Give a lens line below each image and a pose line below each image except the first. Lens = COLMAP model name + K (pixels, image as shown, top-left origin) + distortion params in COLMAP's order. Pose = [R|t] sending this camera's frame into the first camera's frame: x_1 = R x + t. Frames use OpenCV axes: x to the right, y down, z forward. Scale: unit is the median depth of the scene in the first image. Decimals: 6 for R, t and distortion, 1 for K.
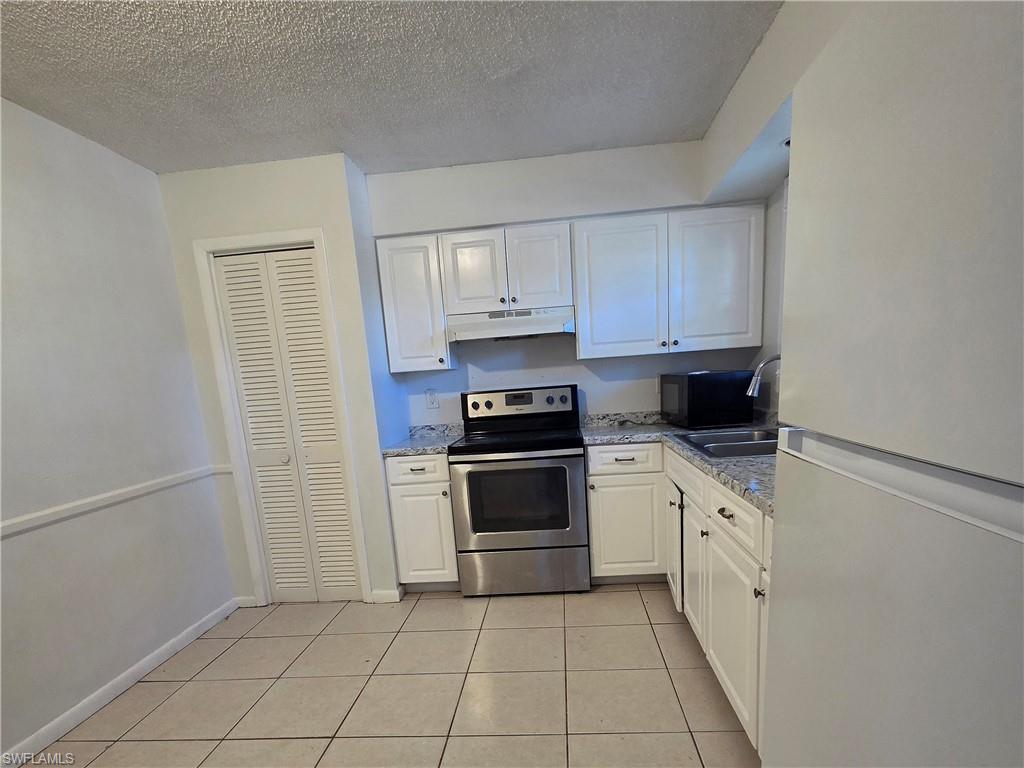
lens RADIAL K [[553.3, 0, 519.1], [0, 553.3, 384.2], [0, 0, 1]] dist [-0.006027, 0.000477]
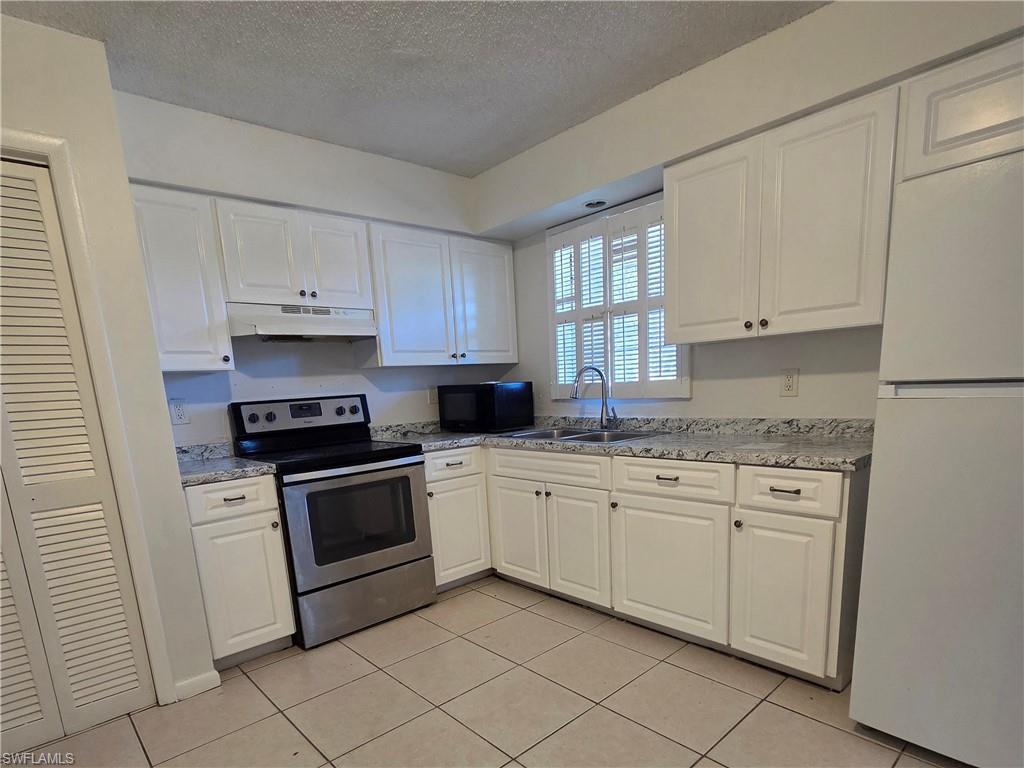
lens RADIAL K [[553.3, 0, 517.6], [0, 553.3, 383.3], [0, 0, 1]] dist [-0.006027, 0.000477]
pose [[0.693960, 0.030233, 0.719378, -0.416785], [0.016872, 0.998161, -0.058225, 0.043801], [-0.719815, 0.052543, 0.692174, 0.178788]]
